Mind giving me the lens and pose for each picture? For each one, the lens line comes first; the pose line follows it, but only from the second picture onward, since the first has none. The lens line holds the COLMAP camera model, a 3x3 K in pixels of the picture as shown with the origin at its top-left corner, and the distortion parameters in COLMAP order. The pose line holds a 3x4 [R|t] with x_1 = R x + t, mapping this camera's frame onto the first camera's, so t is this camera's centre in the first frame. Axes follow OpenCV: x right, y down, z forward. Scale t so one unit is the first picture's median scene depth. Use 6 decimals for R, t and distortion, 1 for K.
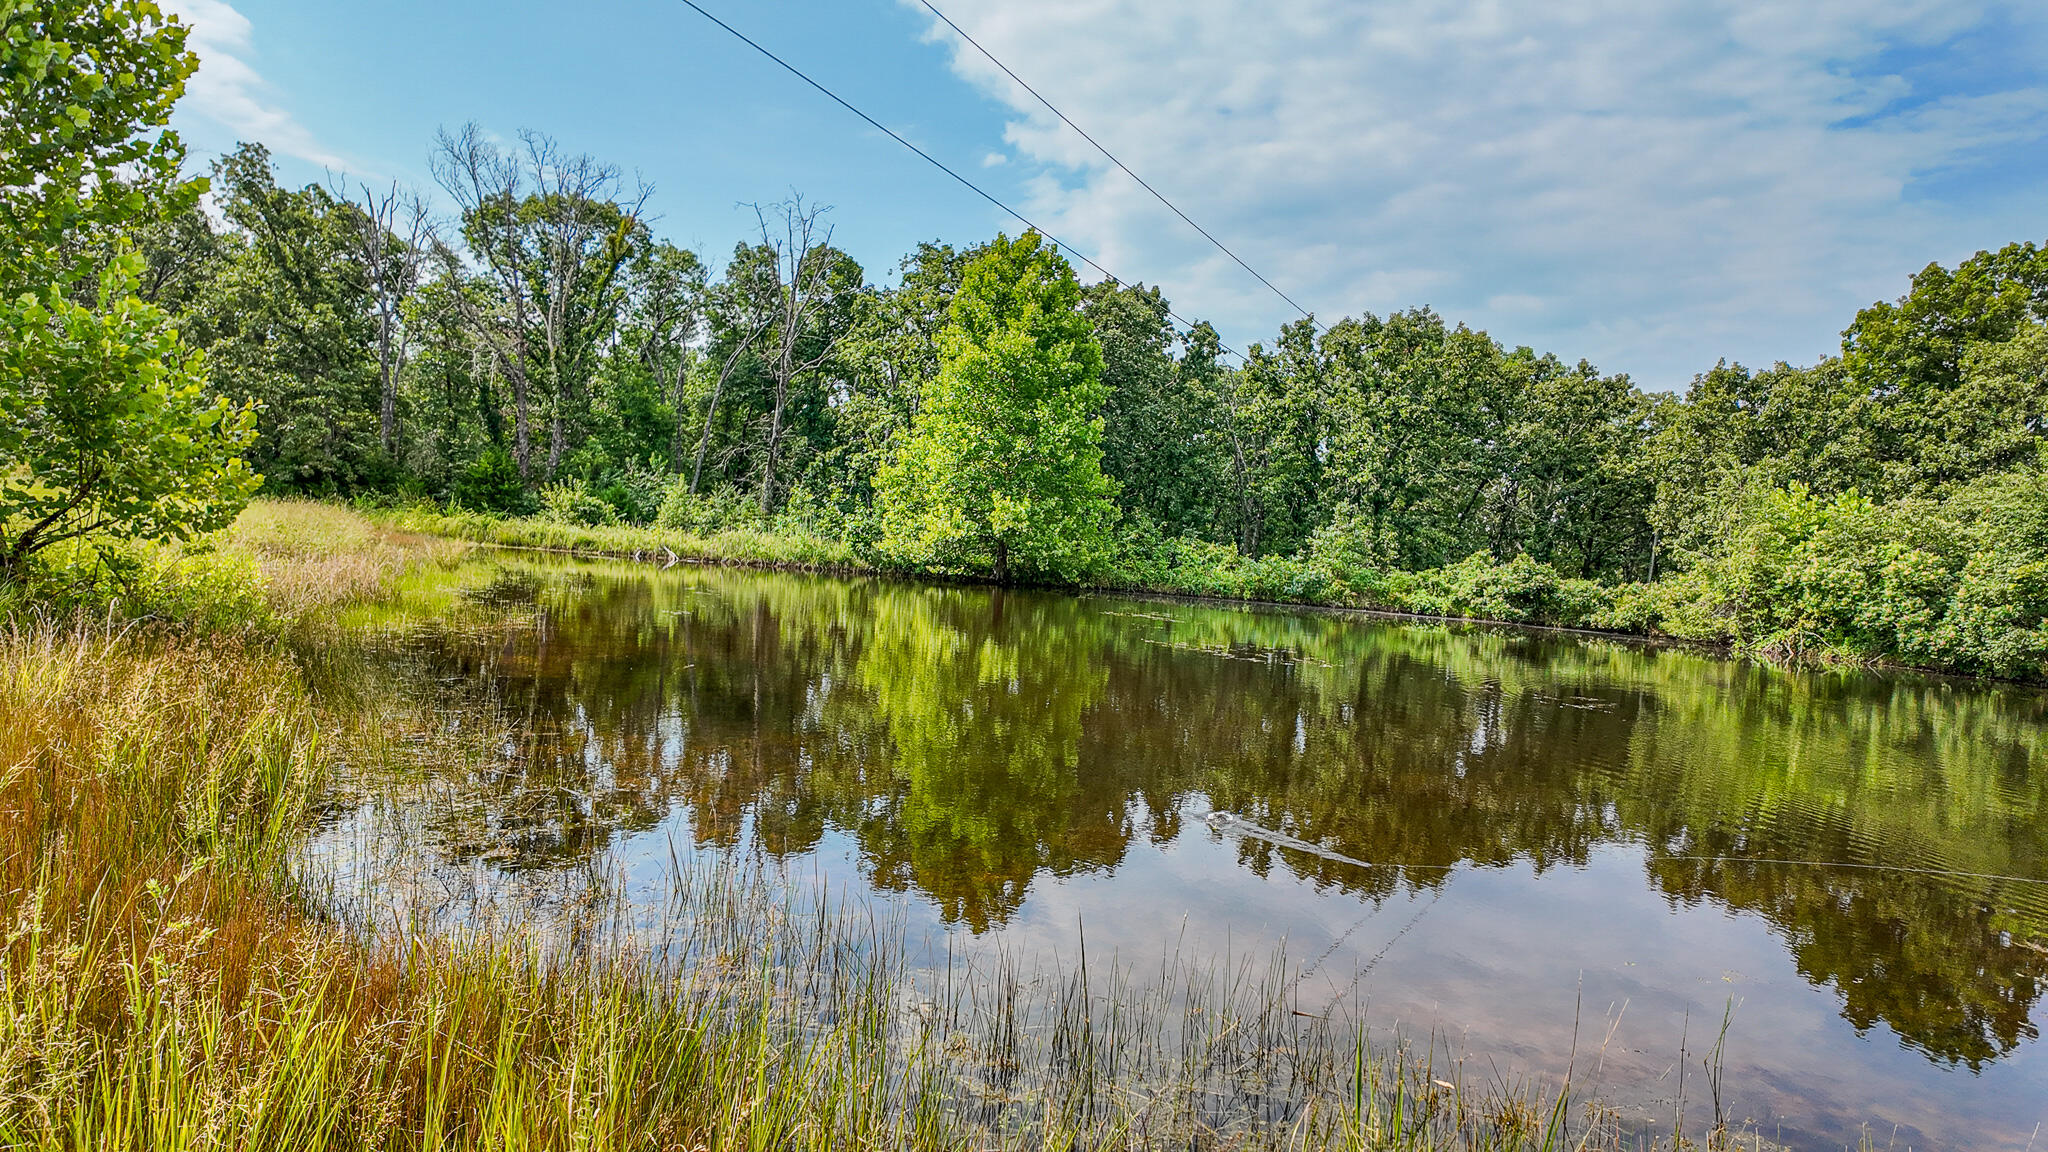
lens RADIAL K [[1194.6, 0, 1024.3], [0, 1194.6, 567.9], [0, 0, 1]] dist [0.066398, -0.061494]
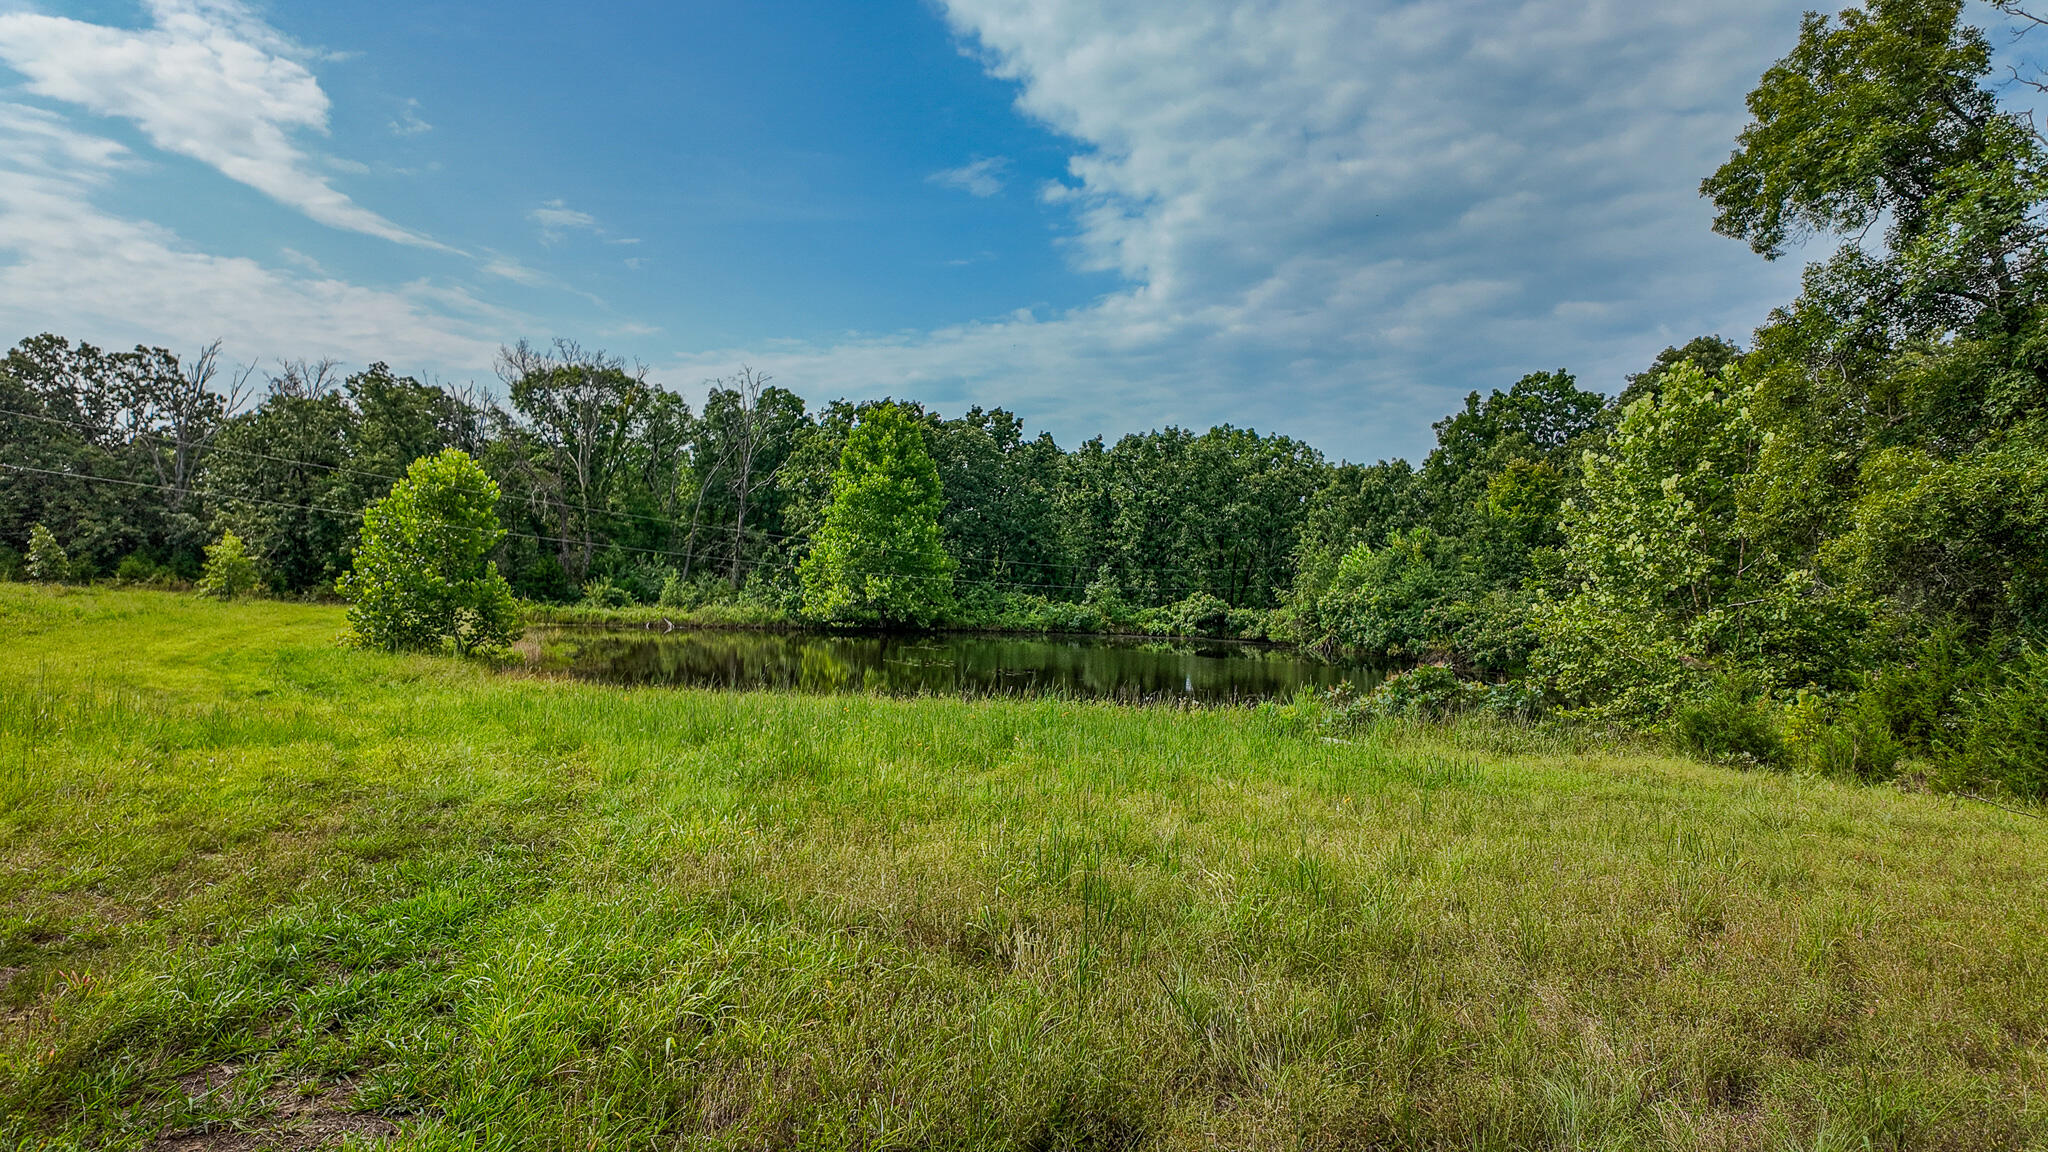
lens RADIAL K [[1208.3, 0, 1026.1], [0, 1208.3, 564.6], [0, 0, 1]] dist [0.093385, -0.064566]
pose [[0.998485, -0.054491, -0.007637, 0.177472], [0.054237, 0.998071, -0.030216, -0.014470], [0.009269, 0.029756, 0.999514, -0.555766]]
